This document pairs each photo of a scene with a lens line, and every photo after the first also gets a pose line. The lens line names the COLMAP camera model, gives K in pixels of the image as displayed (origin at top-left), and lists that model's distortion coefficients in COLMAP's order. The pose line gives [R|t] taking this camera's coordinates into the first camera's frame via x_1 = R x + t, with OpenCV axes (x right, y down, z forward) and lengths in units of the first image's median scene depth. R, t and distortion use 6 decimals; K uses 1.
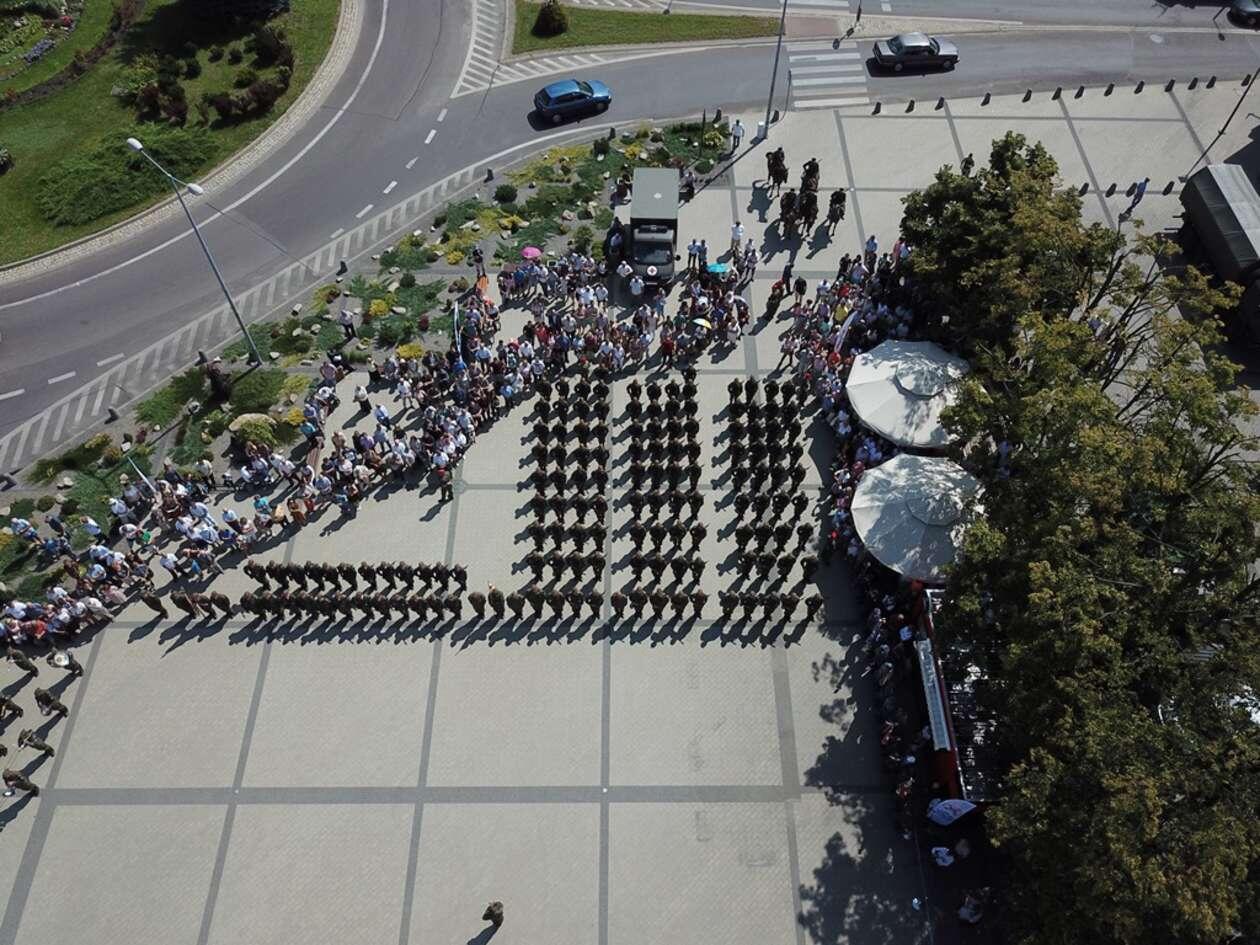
lens RADIAL K [[988.6, 0, 630.0], [0, 988.6, 472.5], [0, 0, 1]] dist [0.007191, 0.002297]
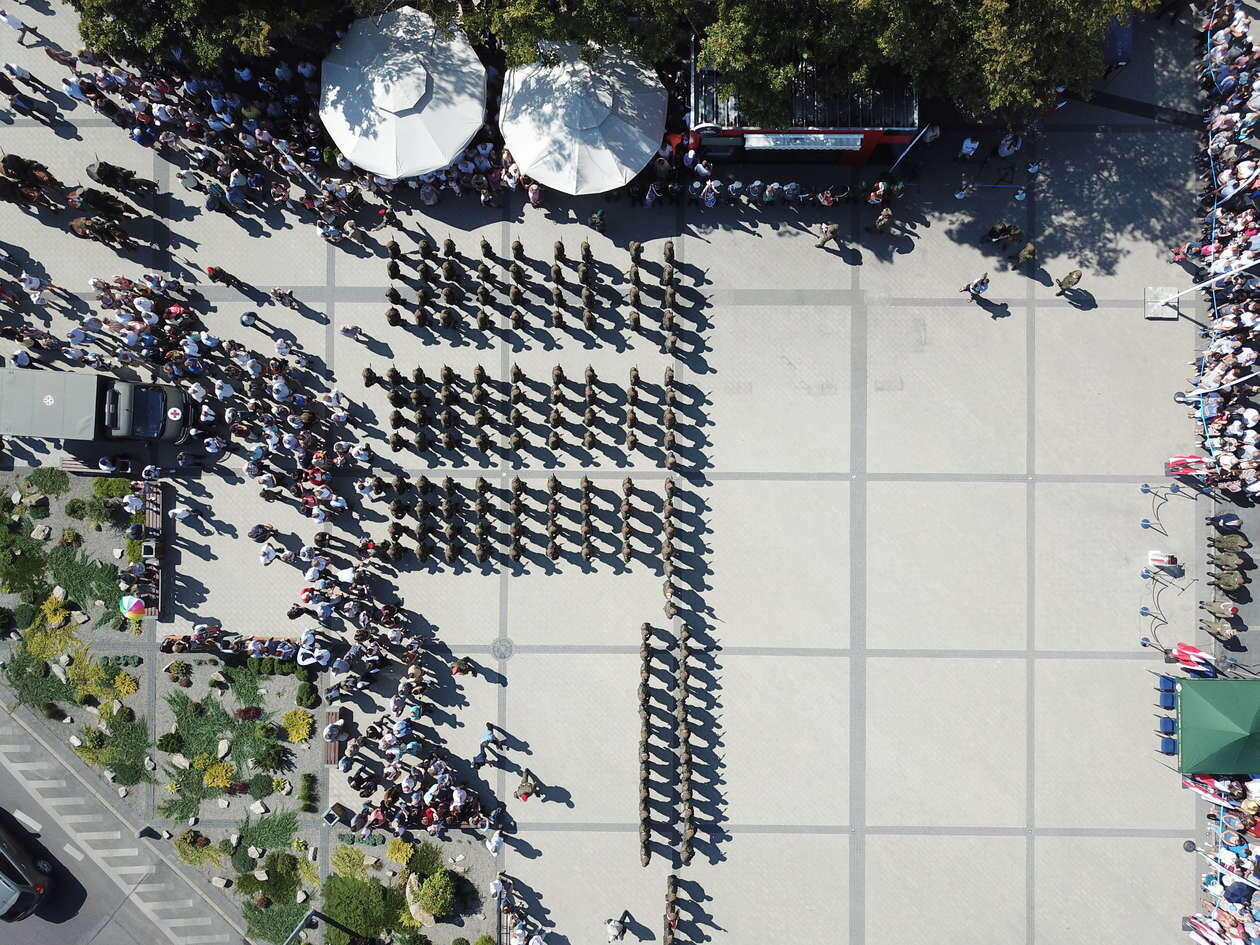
lens RADIAL K [[988.6, 0, 630.0], [0, 988.6, 472.5], [0, 0, 1]] dist [0.007191, 0.002297]
pose [[0.011055, -0.999820, -0.015394, -0.007061], [0.829186, 0.000562, 0.558973, -0.408743], [-0.558864, -0.018944, 0.829043, 0.243652]]
